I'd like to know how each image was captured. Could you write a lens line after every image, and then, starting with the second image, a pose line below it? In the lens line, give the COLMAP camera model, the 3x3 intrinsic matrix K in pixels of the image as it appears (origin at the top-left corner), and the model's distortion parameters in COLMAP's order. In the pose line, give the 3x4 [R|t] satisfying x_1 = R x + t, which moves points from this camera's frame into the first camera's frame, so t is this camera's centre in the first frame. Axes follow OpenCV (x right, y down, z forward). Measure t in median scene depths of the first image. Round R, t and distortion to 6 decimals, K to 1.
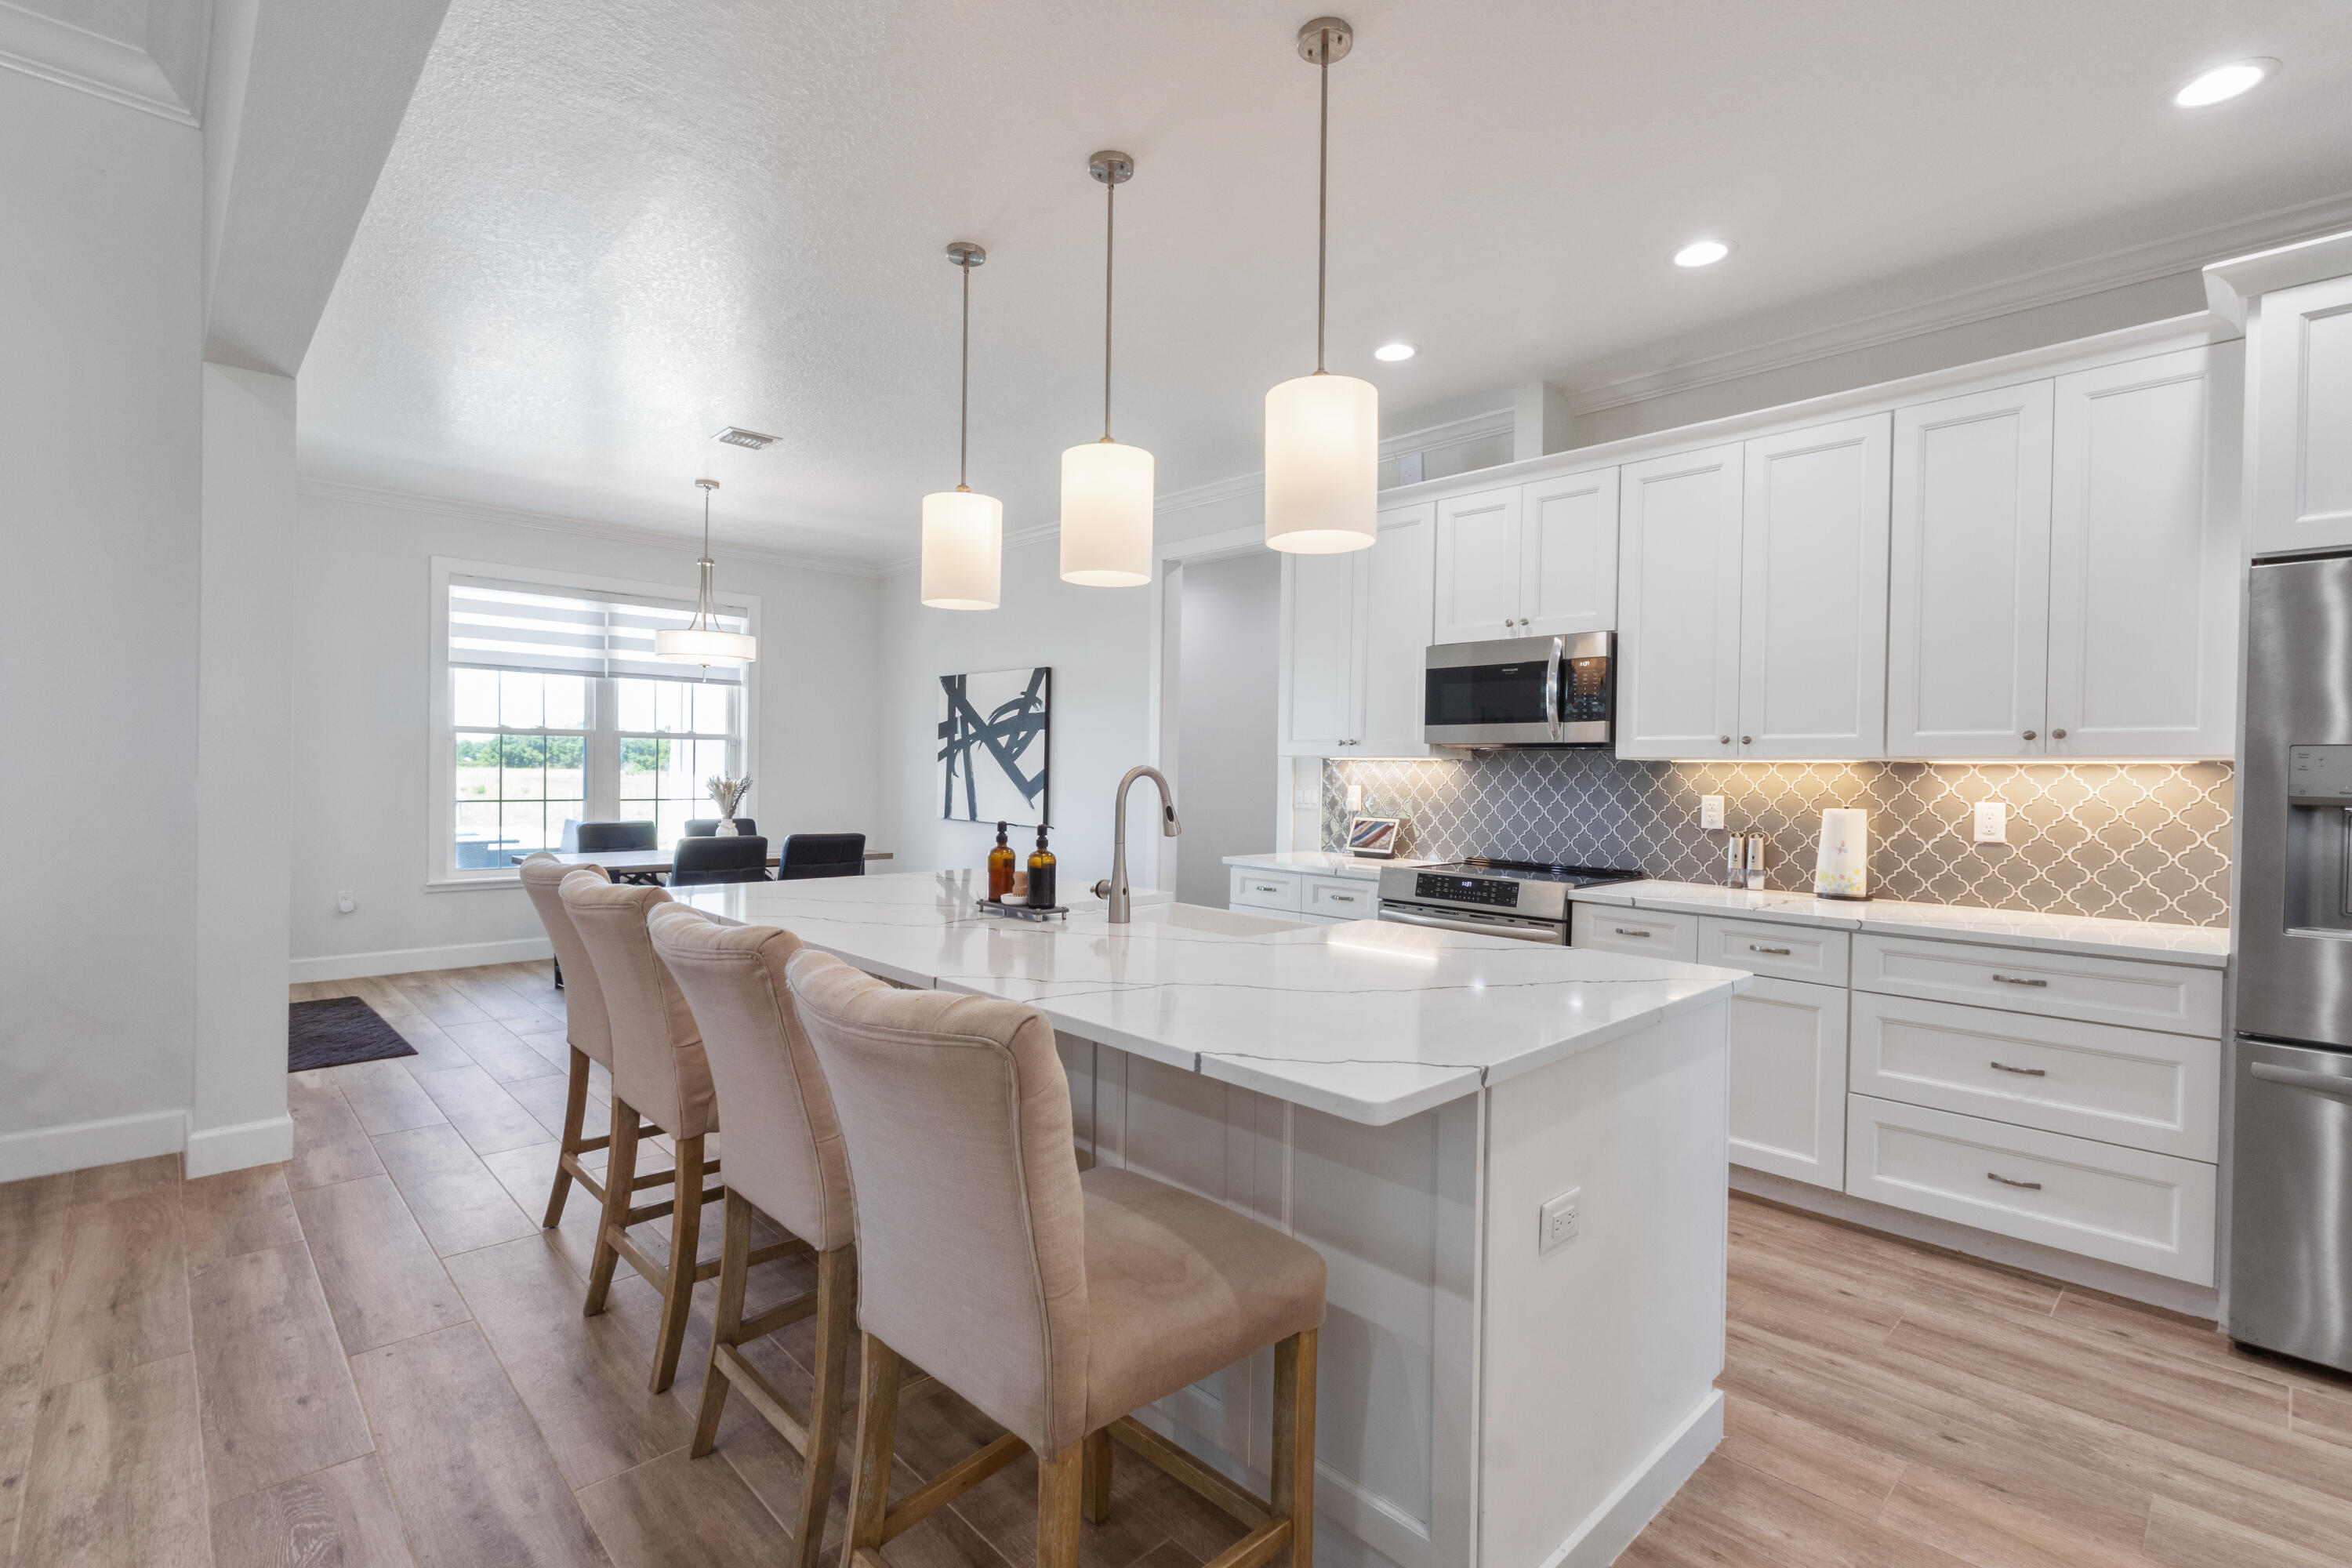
lens RADIAL K [[1079.7, 0, 1148.0], [0, 1079.7, 769.3], [0, 0, 1]] dist [-0.006727, 0.003545]
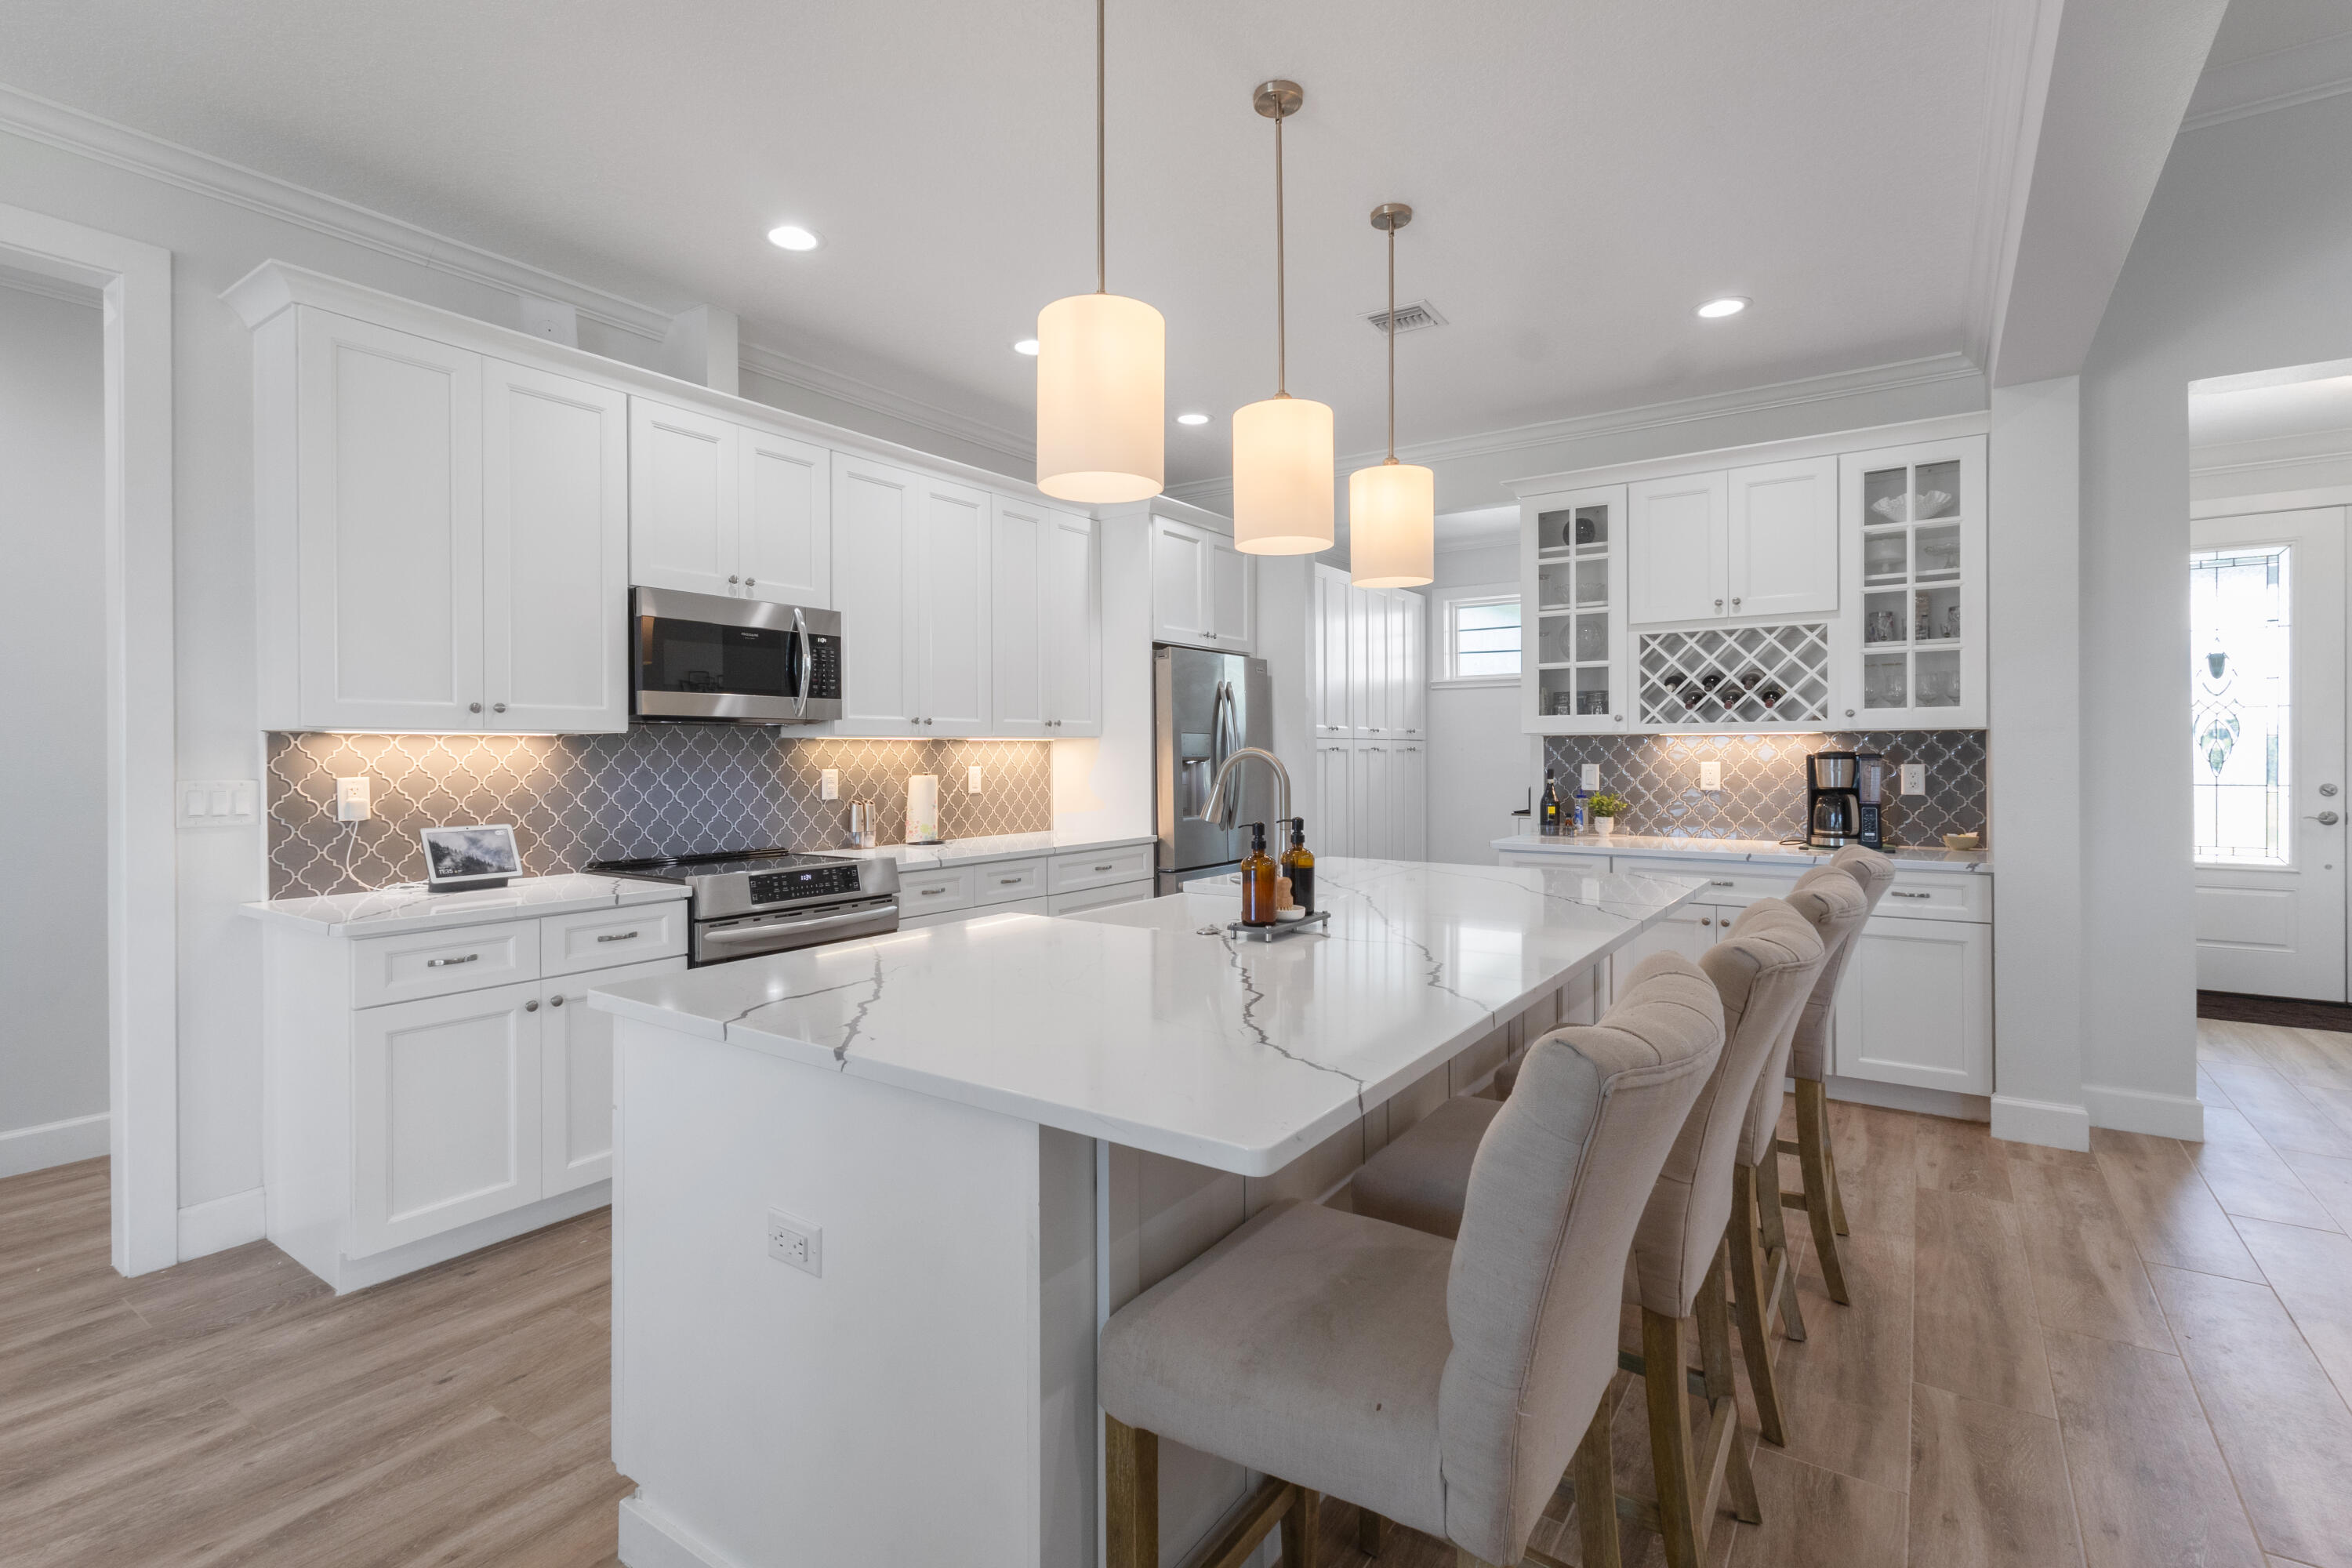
lens RADIAL K [[1079.7, 0, 1184.5], [0, 1079.7, 761.2], [0, 0, 1]] dist [-0.006727, 0.003545]
pose [[-0.223956, -0.021792, 0.974356, -0.624091], [0.000757, 0.999746, 0.022534, -0.008615], [-0.974599, 0.005785, -0.223882, 0.875441]]
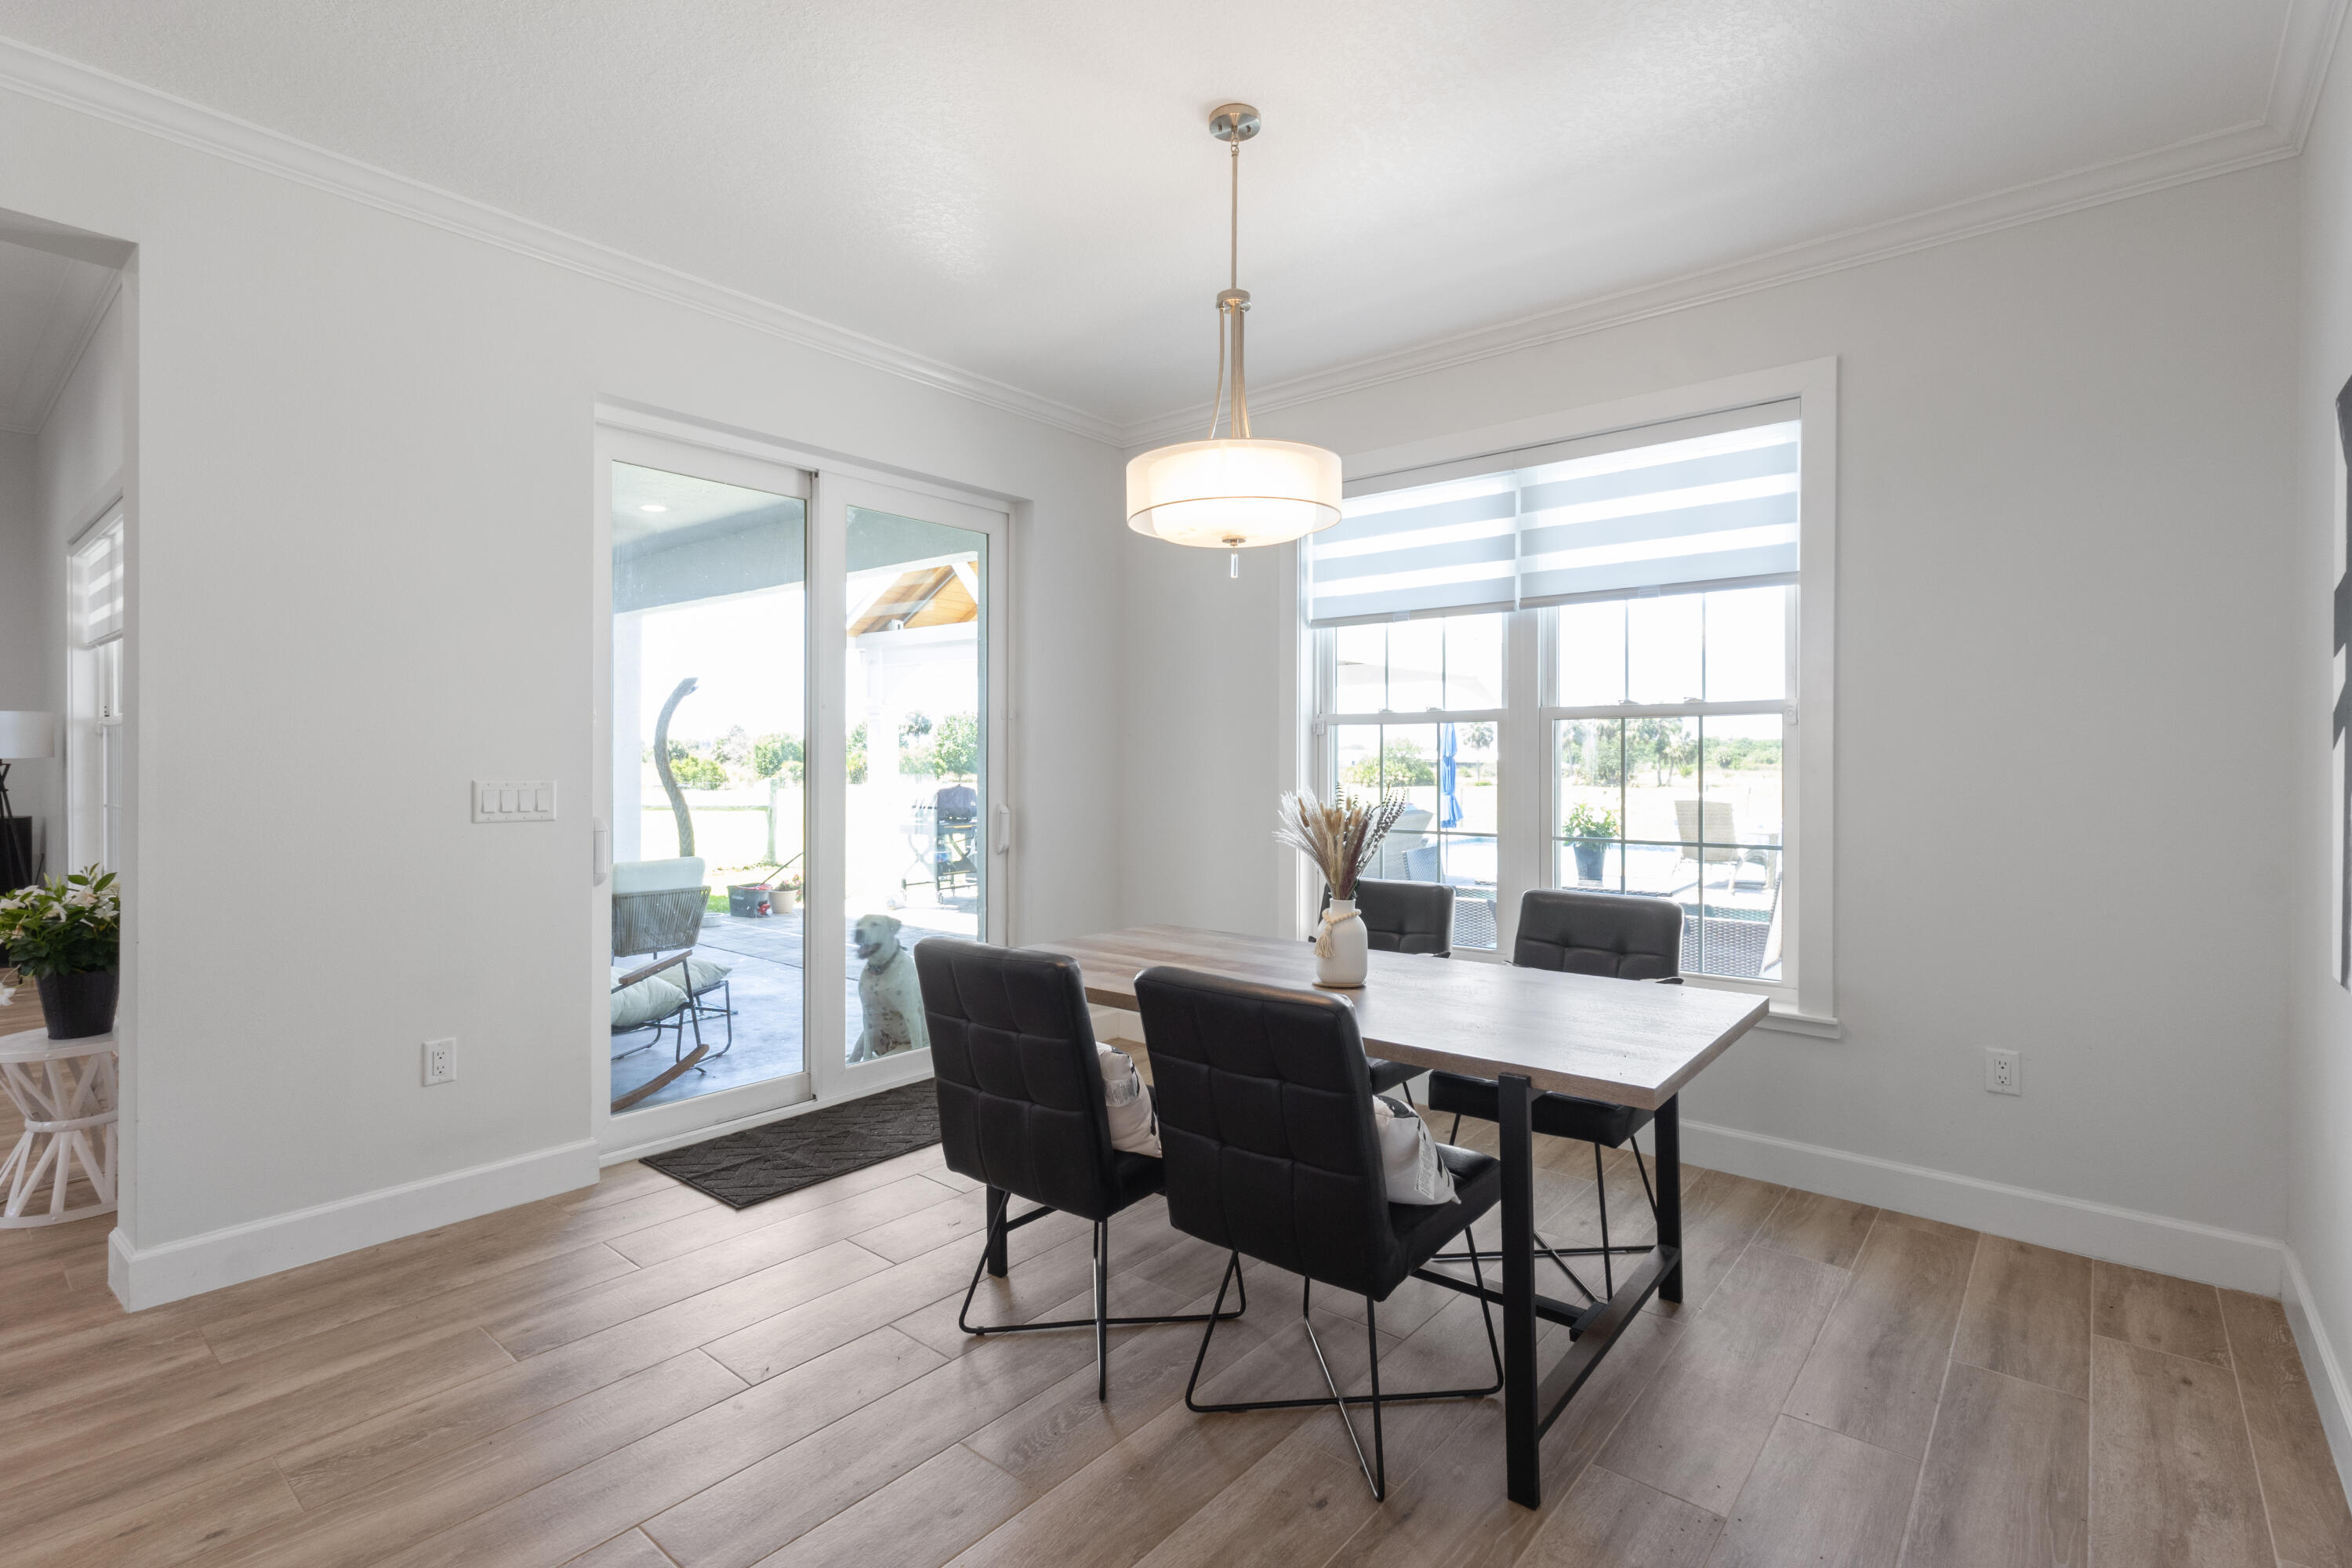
lens RADIAL K [[1079.7, 0, 1196.0], [0, 1079.7, 771.7], [0, 0, 1]] dist [-0.006727, 0.003545]
pose [[0.146063, -0.007736, -0.989245, 0.021634], [-0.001352, 0.999967, -0.008020, 0.003484], [0.989274, 0.002509, 0.146048, 1.372727]]
